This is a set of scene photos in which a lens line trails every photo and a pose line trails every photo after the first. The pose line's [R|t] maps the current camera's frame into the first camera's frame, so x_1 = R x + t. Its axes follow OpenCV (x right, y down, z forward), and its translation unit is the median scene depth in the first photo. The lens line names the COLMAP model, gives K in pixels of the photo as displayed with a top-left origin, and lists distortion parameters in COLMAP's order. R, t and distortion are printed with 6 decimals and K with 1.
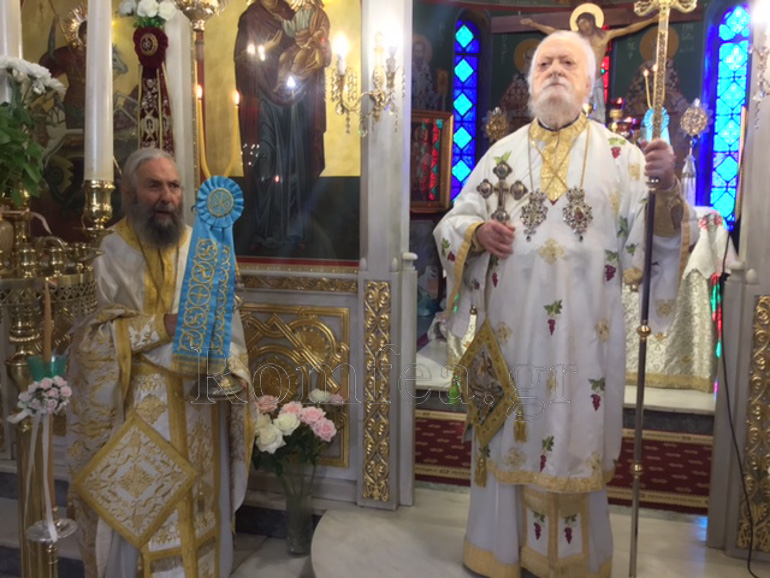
lens RADIAL K [[694.7, 0, 389.0], [0, 694.7, 287.5], [0, 0, 1]] dist [0.105628, -0.169302]
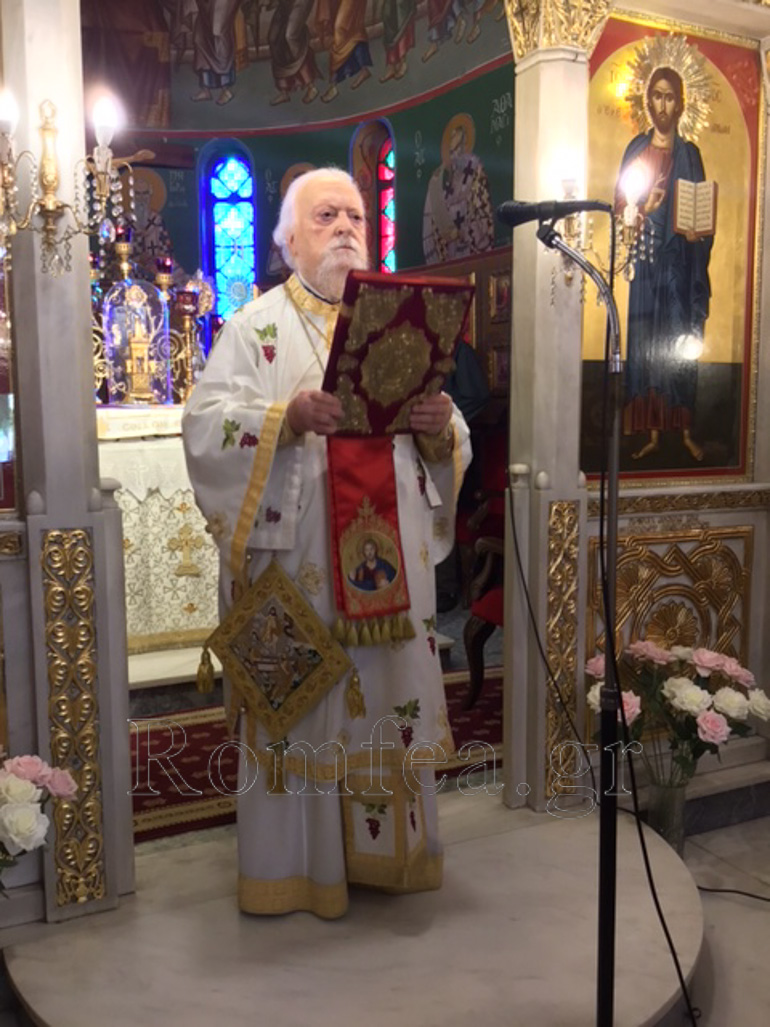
lens RADIAL K [[935.1, 0, 383.8], [0, 935.1, 516.8], [0, 0, 1]] dist [0.086030, -0.186197]
pose [[0.745198, -0.087357, 0.661096, -0.326767], [0.089286, 0.995526, 0.030905, -0.020092], [-0.660839, 0.035996, 0.749664, 0.229976]]
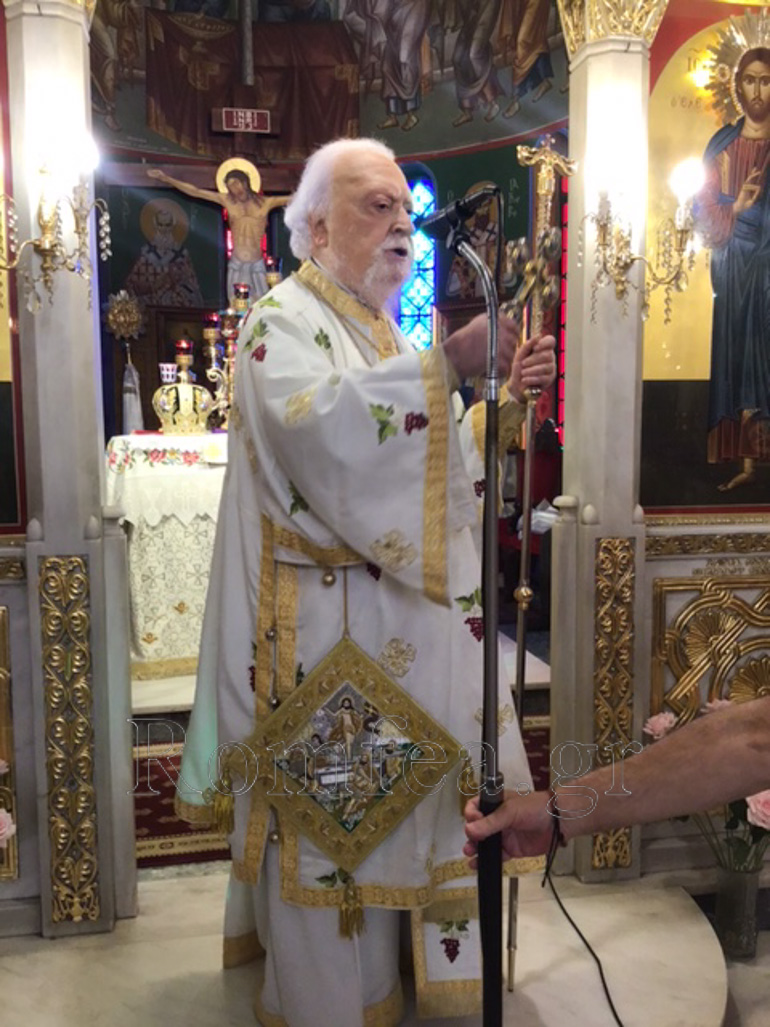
lens RADIAL K [[935.1, 0, 383.8], [0, 935.1, 516.8], [0, 0, 1]] dist [0.086030, -0.186197]
pose [[0.893411, -0.058529, 0.445411, -0.124642], [0.069711, 0.997529, -0.008746, -0.016605], [-0.443799, 0.038864, 0.895283, 0.148333]]
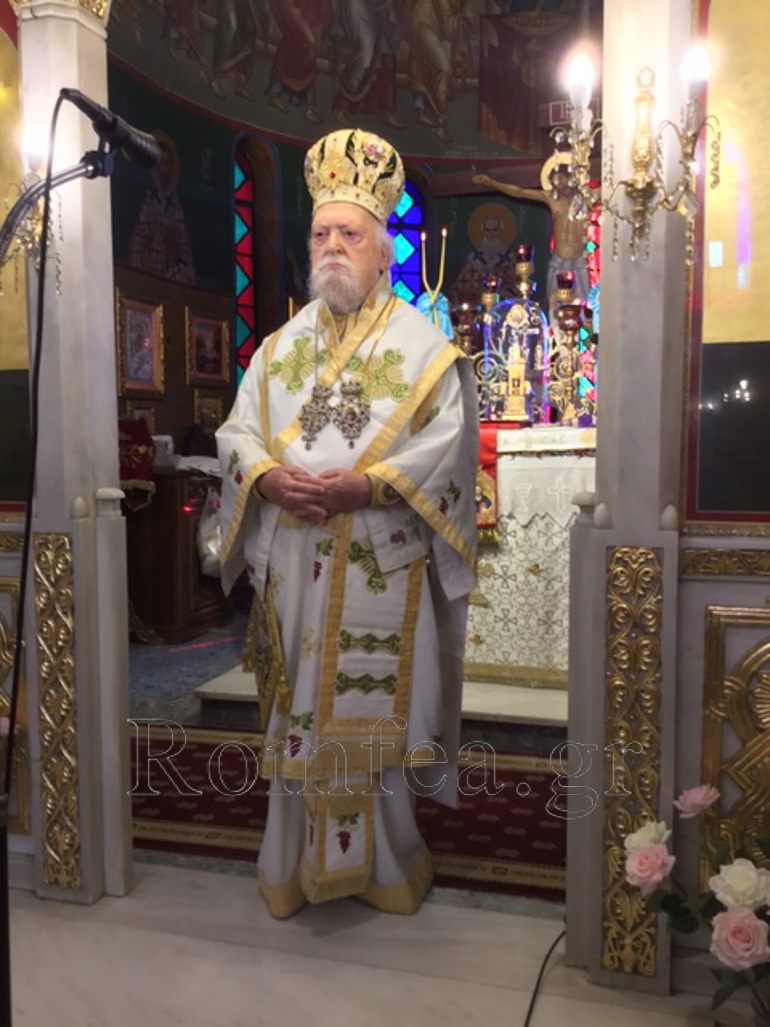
lens RADIAL K [[923.3, 0, 383.6], [0, 923.3, 518.8], [0, 0, 1]] dist [0.114605, -0.237293]
pose [[0.999833, -0.013879, -0.011851, 0.280277], [0.013402, 0.999132, -0.039429, 0.013691], [0.012388, 0.039264, 0.999152, 0.164206]]
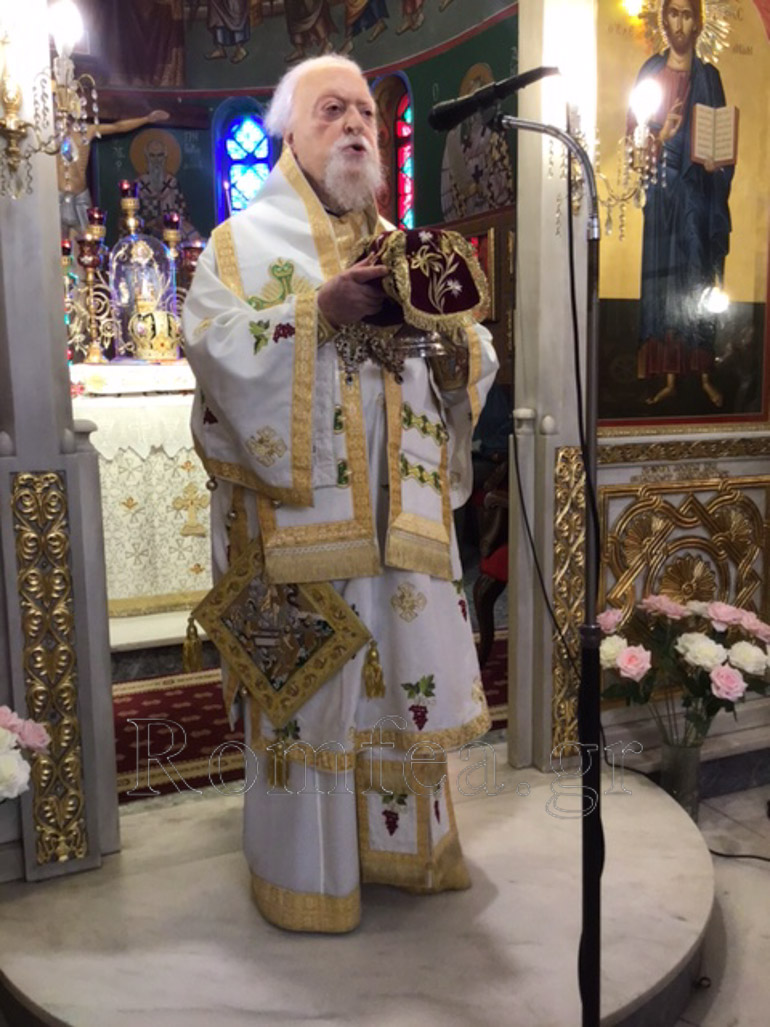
lens RADIAL K [[928.1, 0, 384.6], [0, 928.1, 517.9], [0, 0, 1]] dist [0.076211, -0.136294]
pose [[0.766144, -0.109756, 0.633228, -0.270256], [0.096155, 0.993795, 0.055915, 0.010703], [-0.635435, 0.018049, 0.771943, 0.247318]]
